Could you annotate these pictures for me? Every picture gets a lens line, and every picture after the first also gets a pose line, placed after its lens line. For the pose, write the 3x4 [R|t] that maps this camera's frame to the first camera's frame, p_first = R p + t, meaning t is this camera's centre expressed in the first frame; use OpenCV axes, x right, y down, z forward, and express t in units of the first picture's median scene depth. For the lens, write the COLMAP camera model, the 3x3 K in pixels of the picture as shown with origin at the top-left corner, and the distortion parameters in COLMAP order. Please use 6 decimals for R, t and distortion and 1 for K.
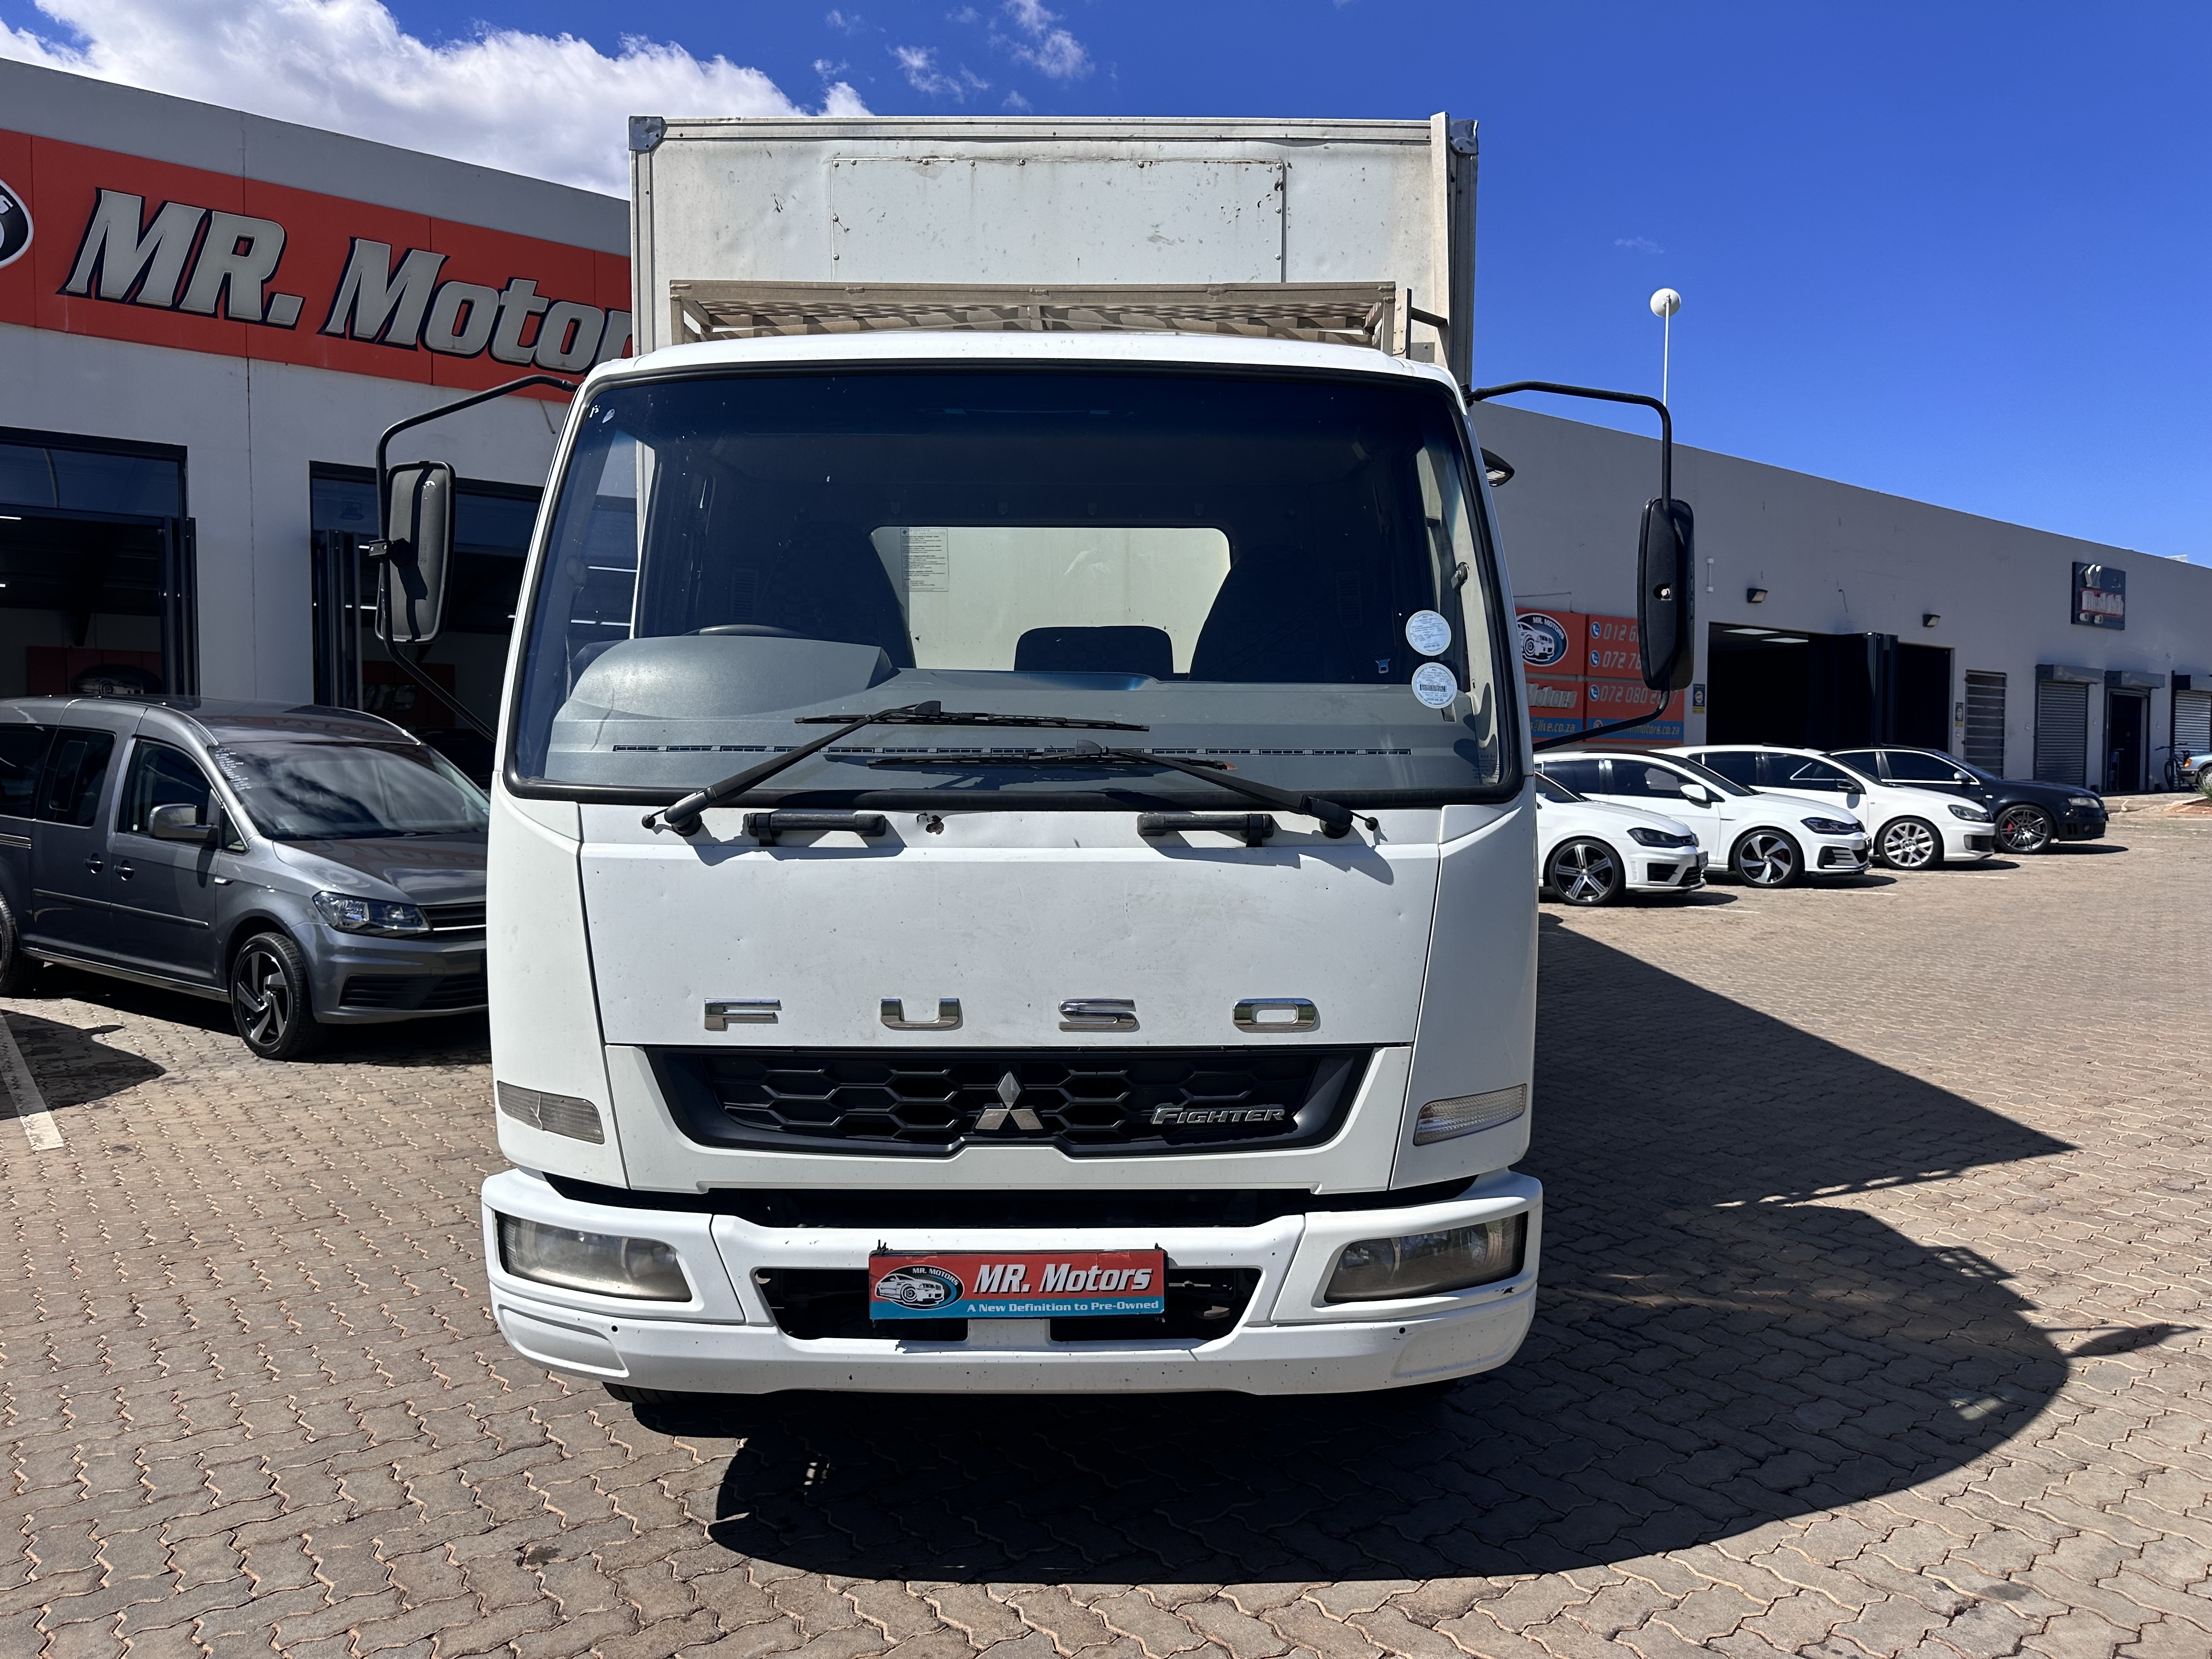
lens RADIAL K [[1542.9, 0, 1106.0], [0, 1542.9, 829.5], [0, 0, 1]] dist [0.126254, -0.163233]
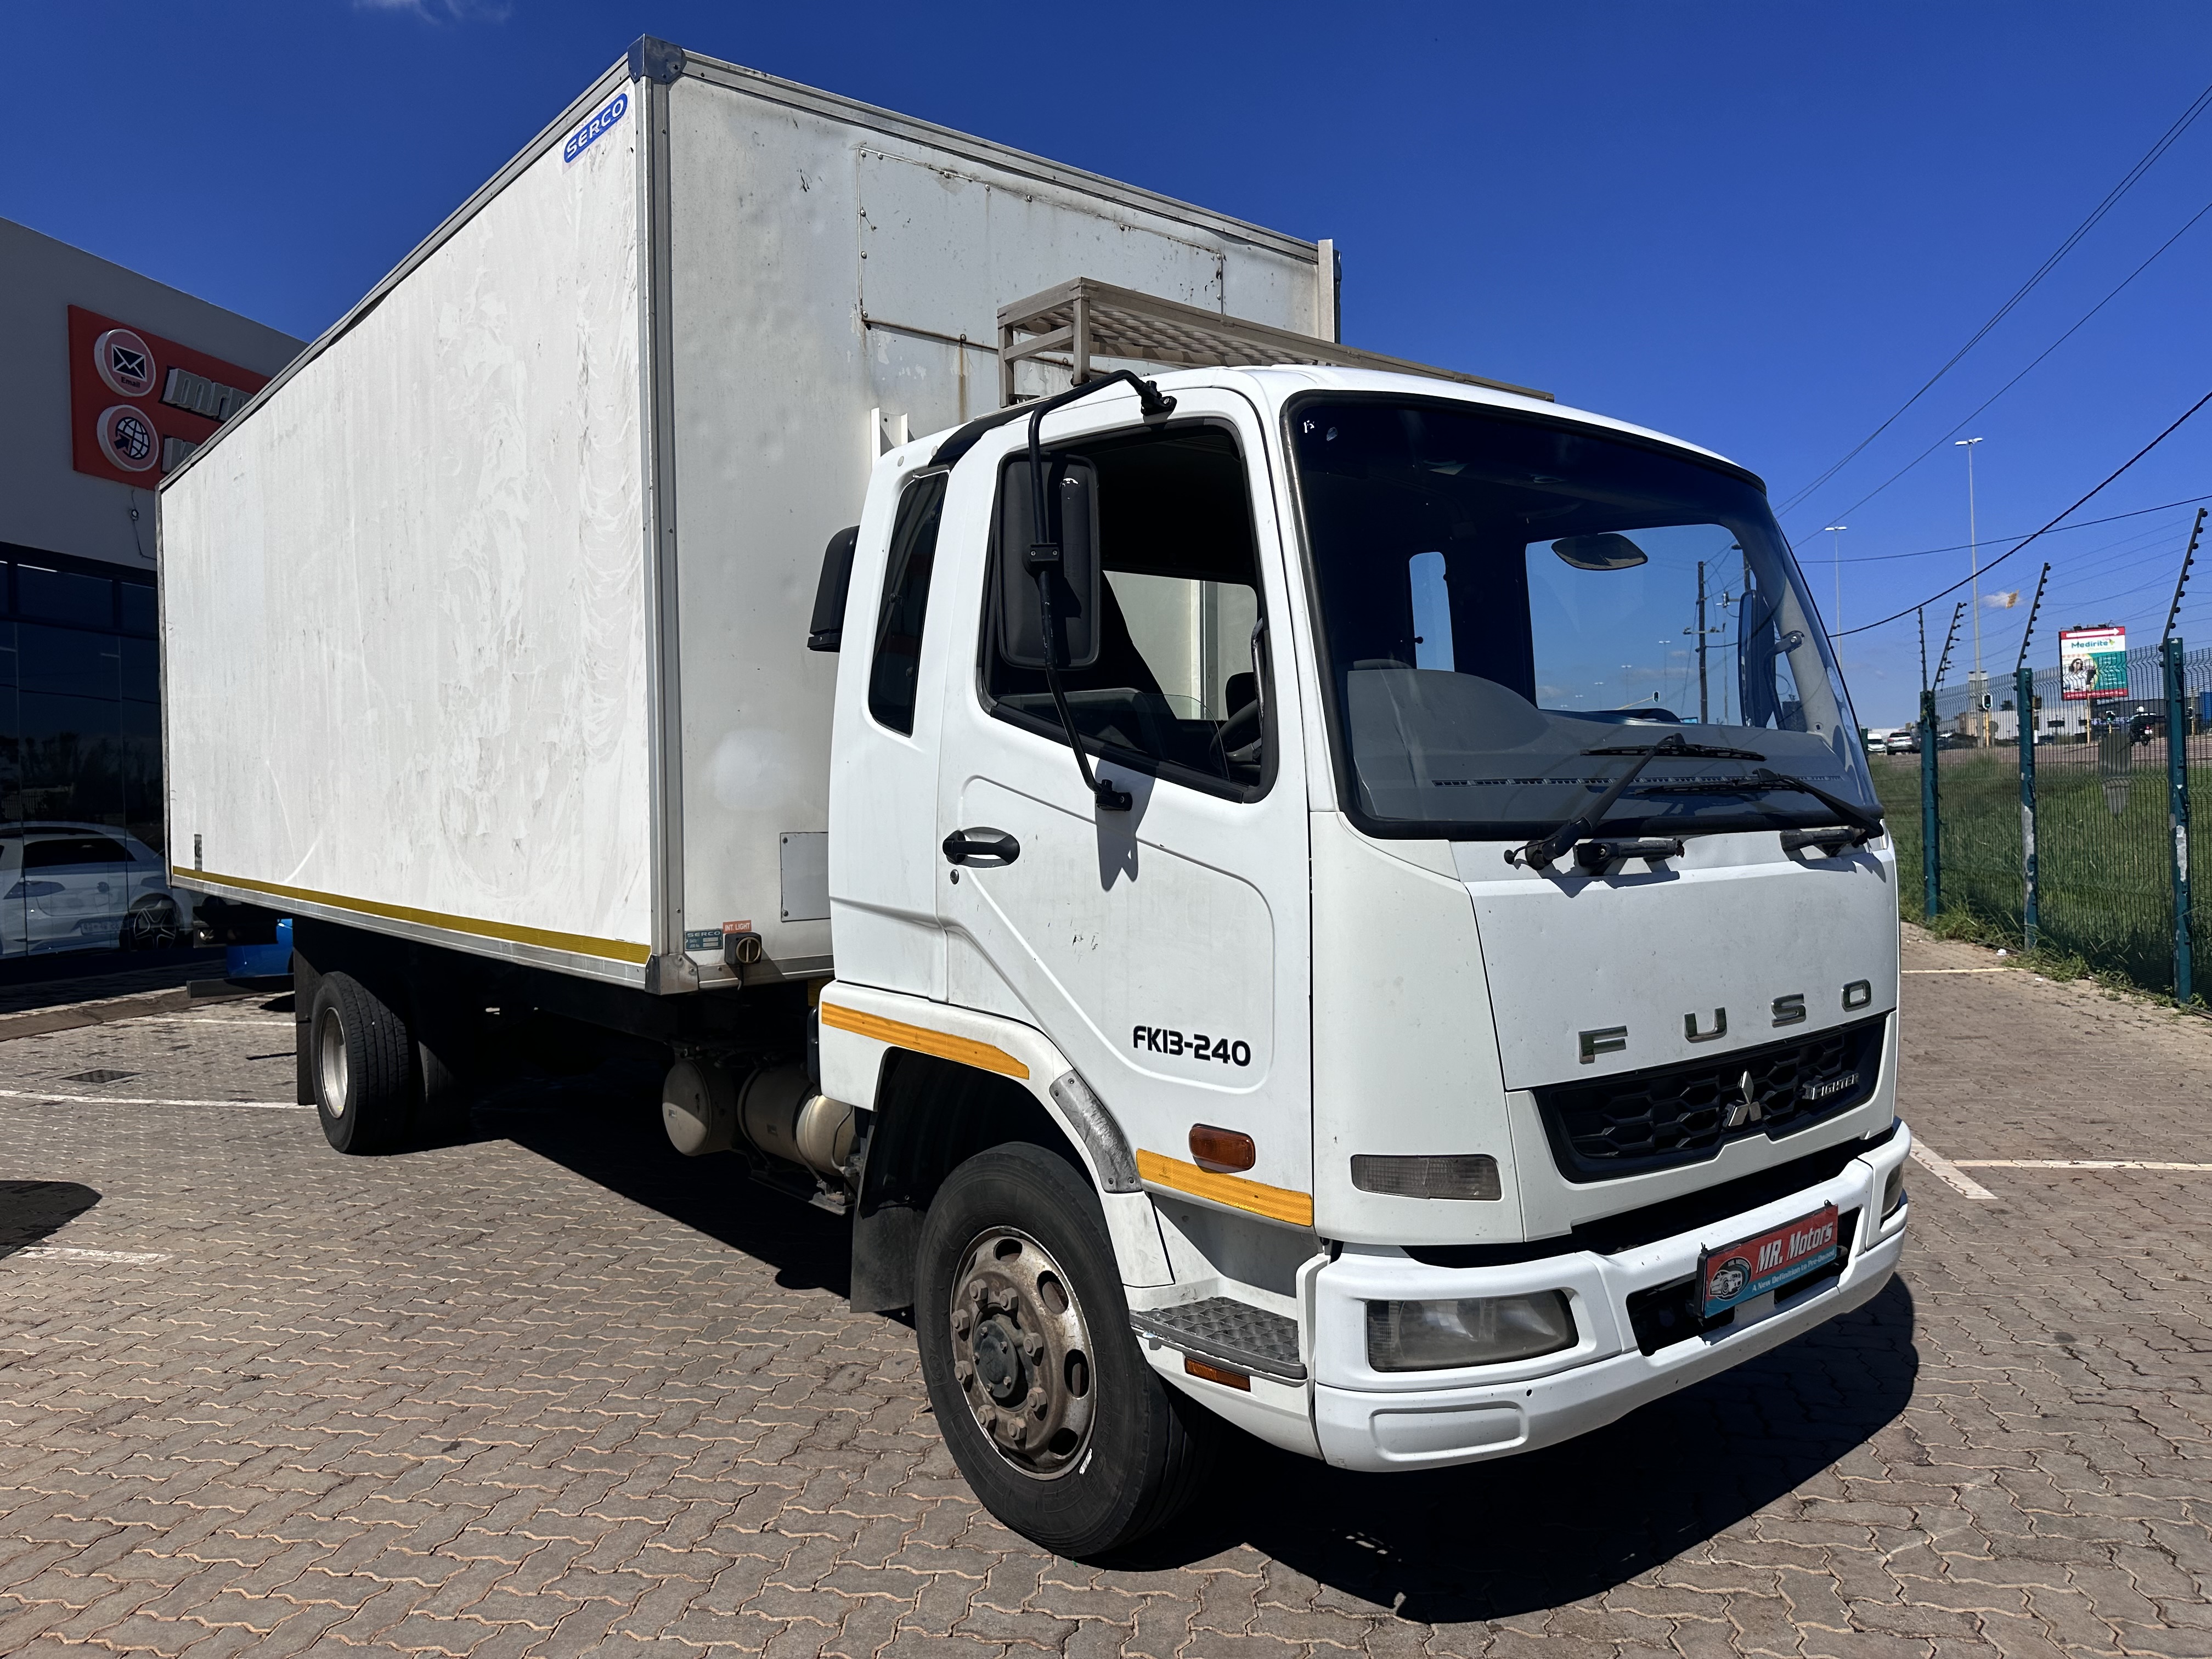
lens RADIAL K [[1542.9, 0, 1106.0], [0, 1542.9, 829.5], [0, 0, 1]] dist [0.126254, -0.163233]
pose [[0.772867, -0.030960, 0.633812, -1.105395], [0.059032, 0.997986, -0.023235, -0.014707], [-0.631816, 0.055373, 0.773138, 0.409342]]
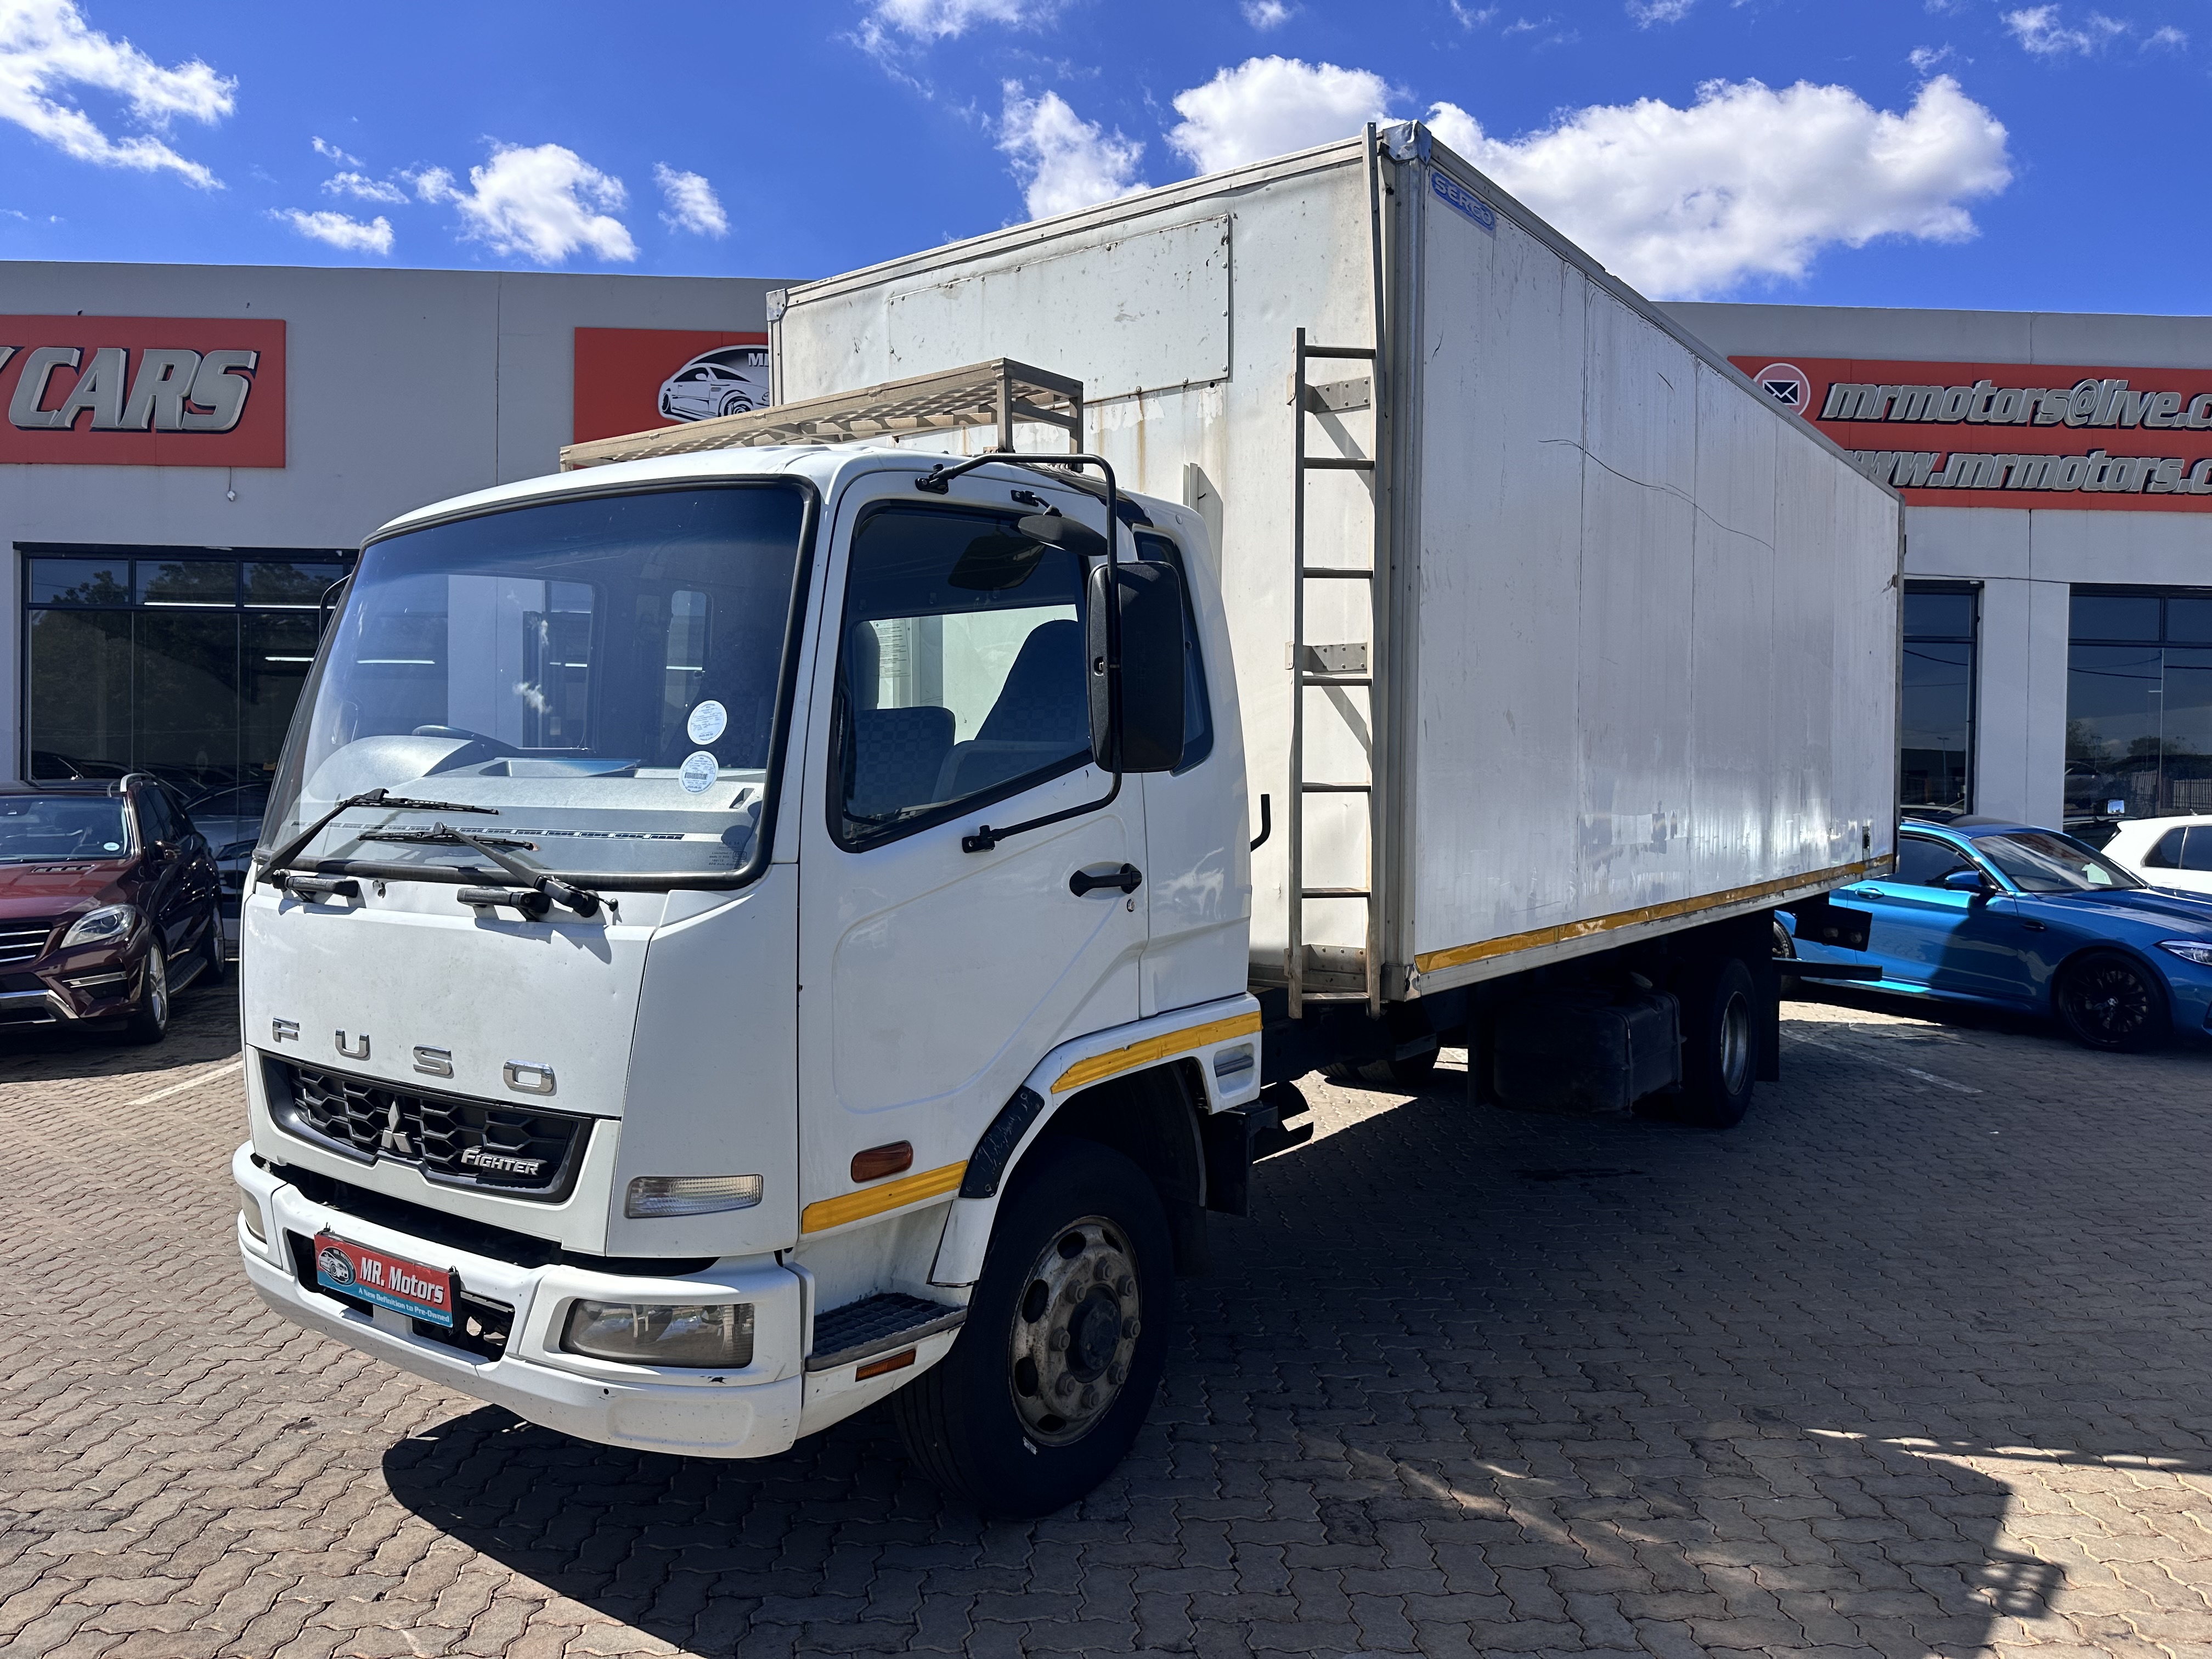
lens RADIAL K [[1563.3, 0, 1116.7], [0, 1563.3, 822.0], [0, 0, 1]] dist [0.026478, -0.007077]
pose [[0.805733, 0.013358, -0.592129, 1.084807], [-0.034353, 0.999117, -0.024206, -0.046770], [0.591282, 0.039845, 0.805480, 0.341670]]
